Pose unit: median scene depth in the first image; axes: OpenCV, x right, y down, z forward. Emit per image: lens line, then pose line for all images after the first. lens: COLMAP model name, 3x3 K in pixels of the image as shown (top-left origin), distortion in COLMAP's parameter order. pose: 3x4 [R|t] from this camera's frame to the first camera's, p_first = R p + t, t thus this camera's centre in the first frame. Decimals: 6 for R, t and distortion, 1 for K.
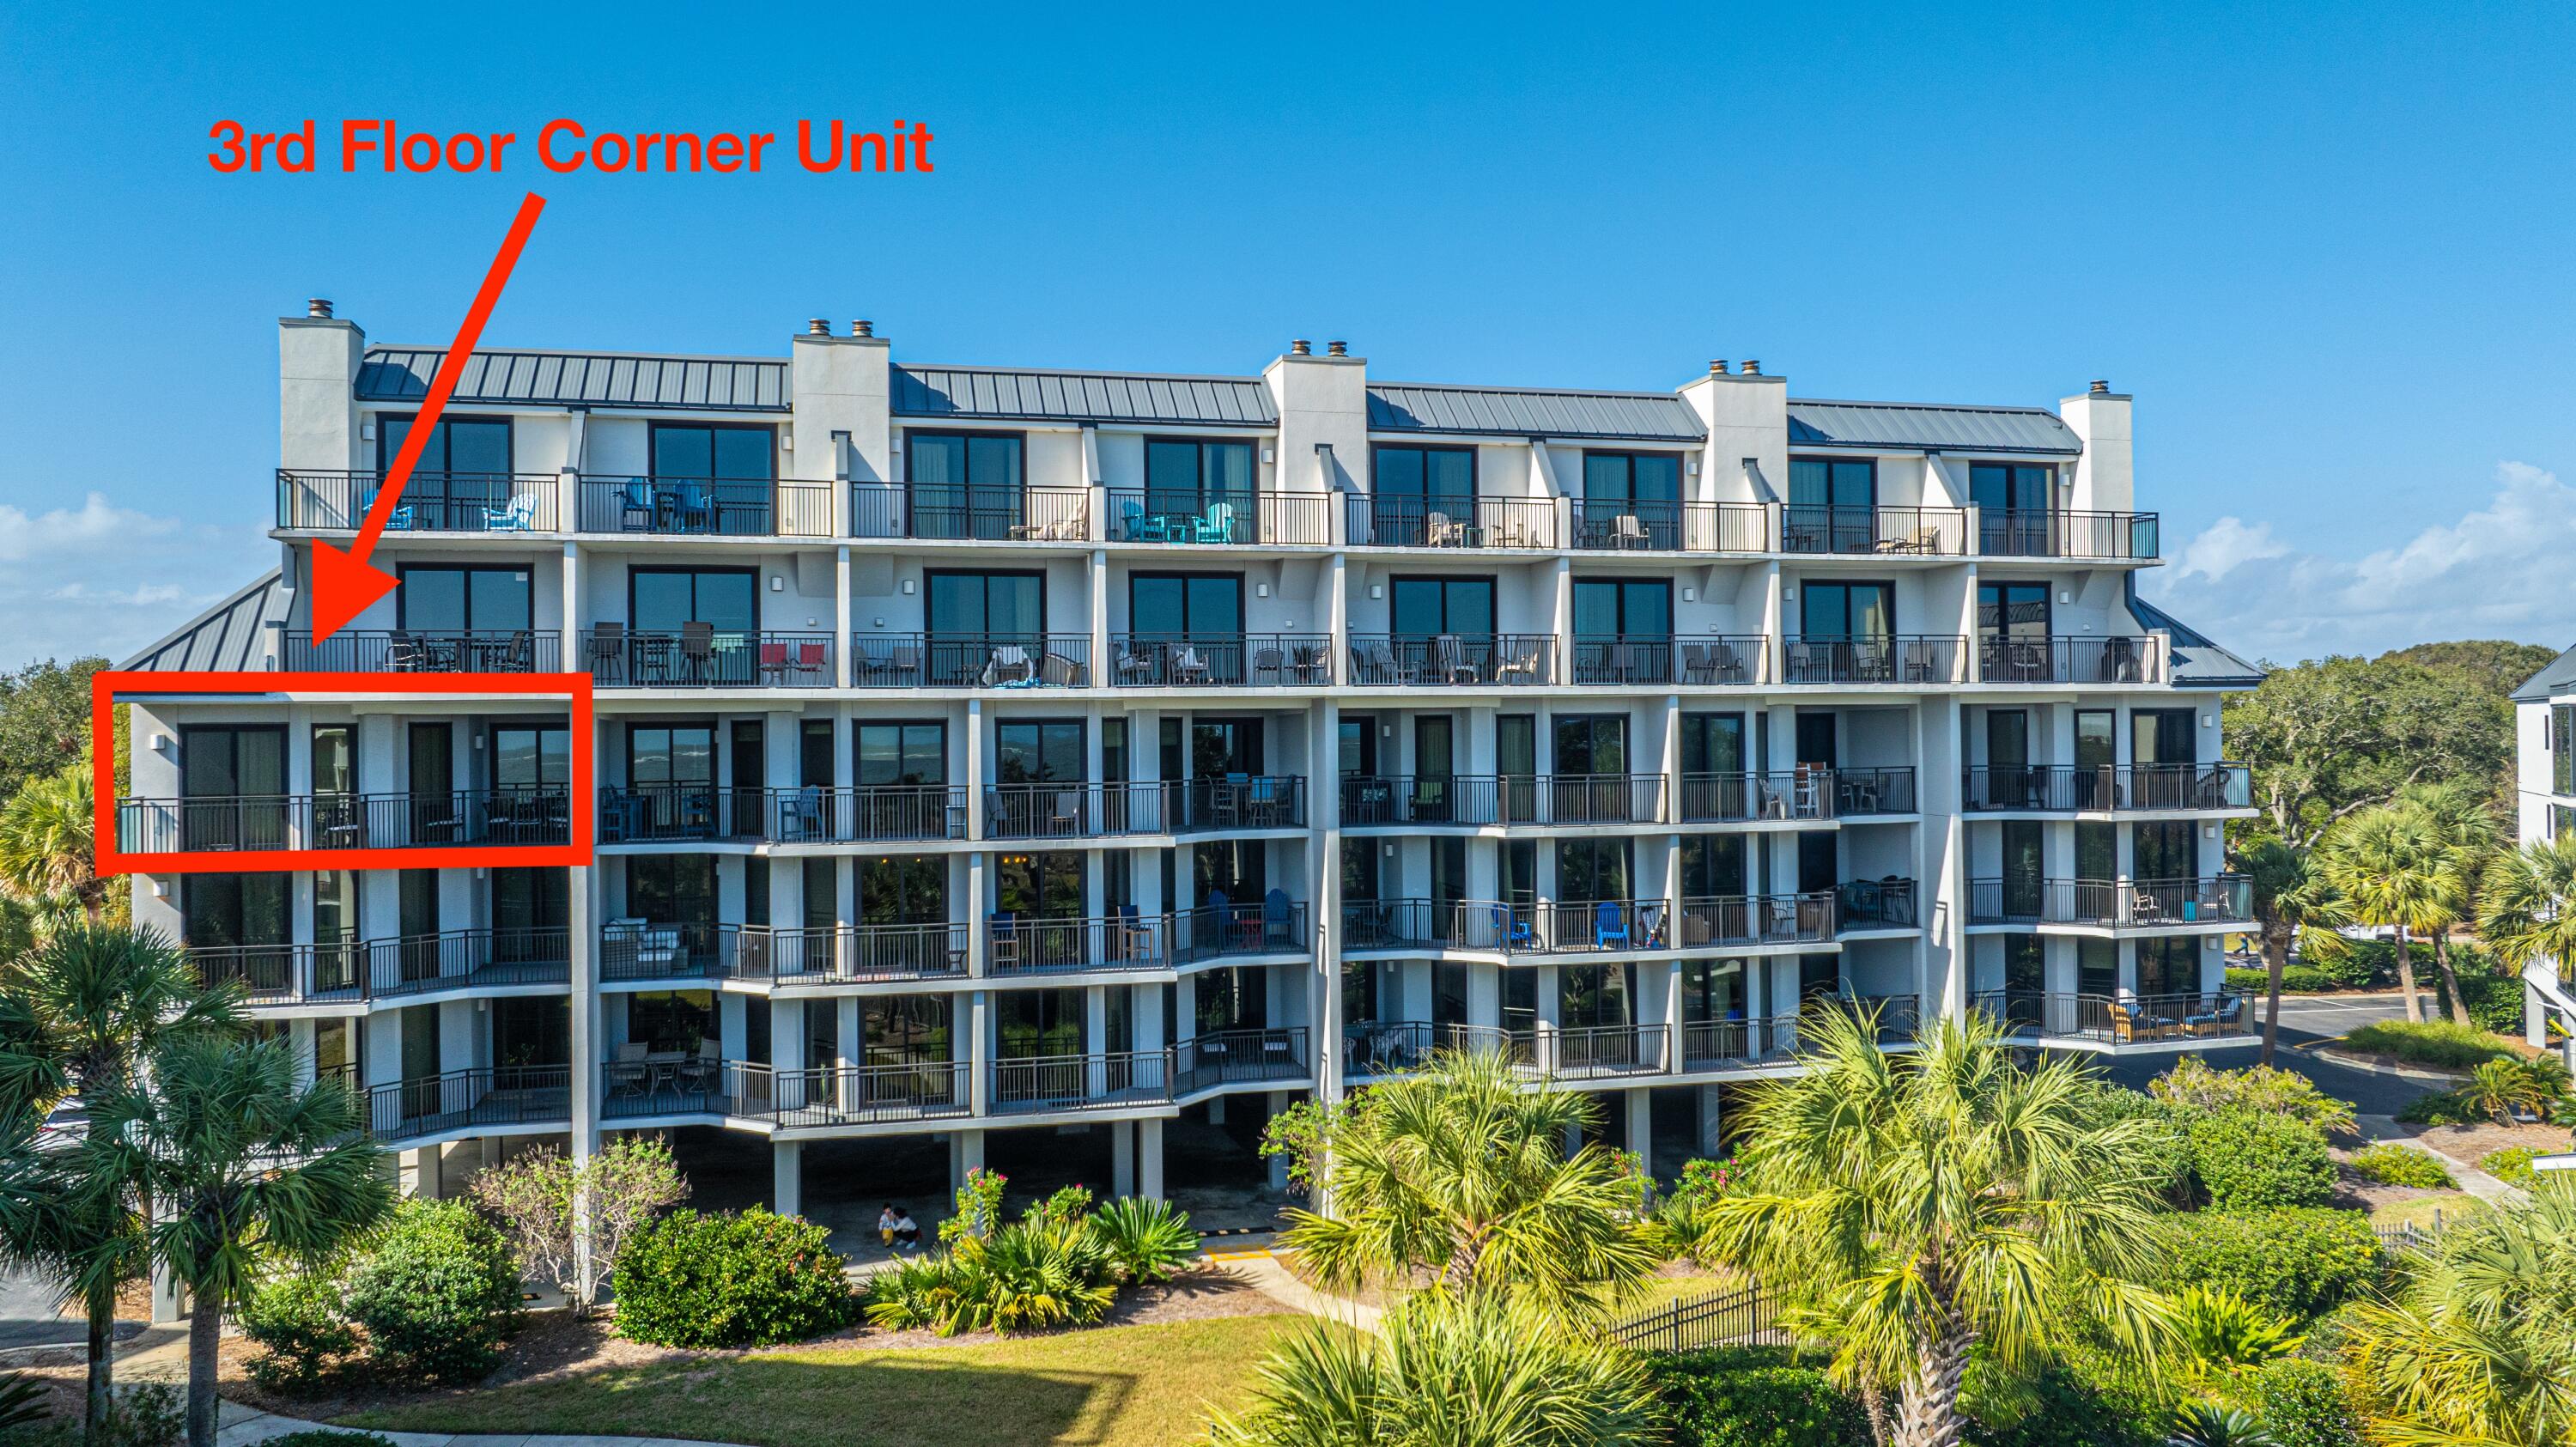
lens RADIAL K [[1798.0, 0, 1268.7], [0, 1798.0, 692.1], [0, 0, 1]] dist [-0.025659, 0.023997]
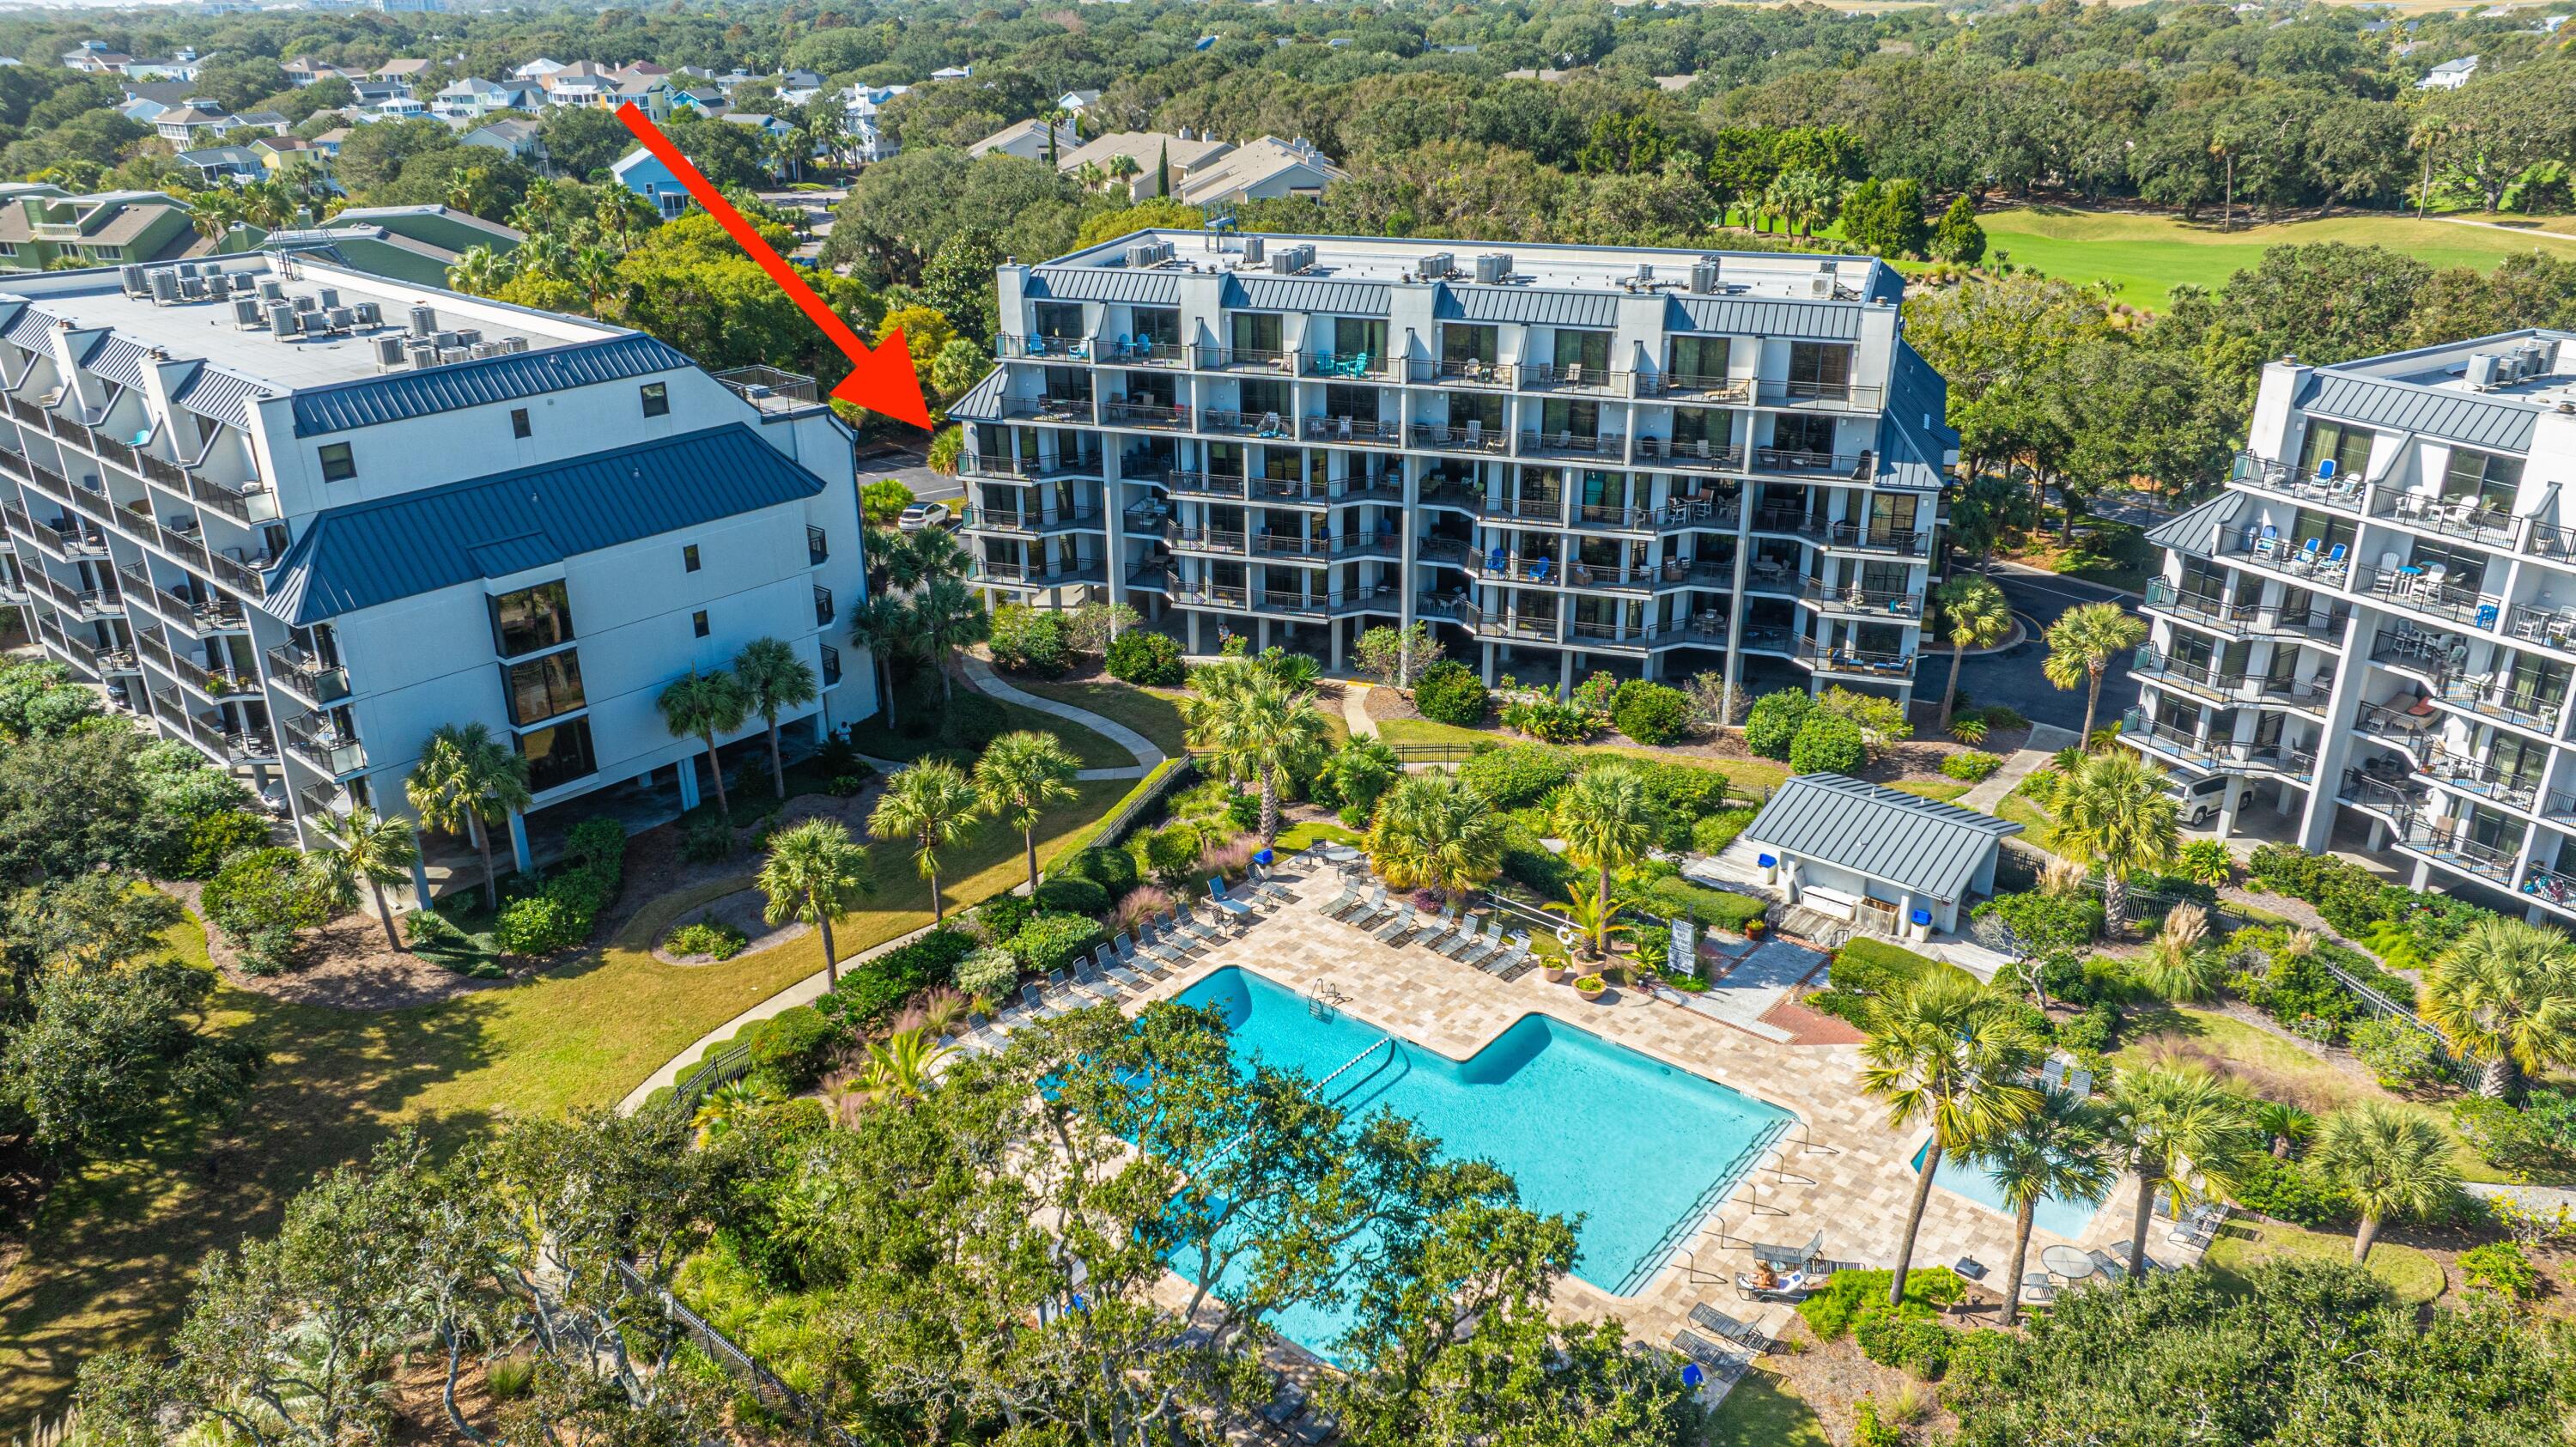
lens RADIAL K [[1798.0, 0, 1293.6], [0, 1798.0, 716.7], [0, 0, 1]] dist [-0.025659, 0.023997]
pose [[0.840220, 0.210569, -0.499691, 1.116991], [0.008457, 0.916321, 0.400356, -0.597093], [0.542180, -0.340613, 0.768130, -0.870214]]
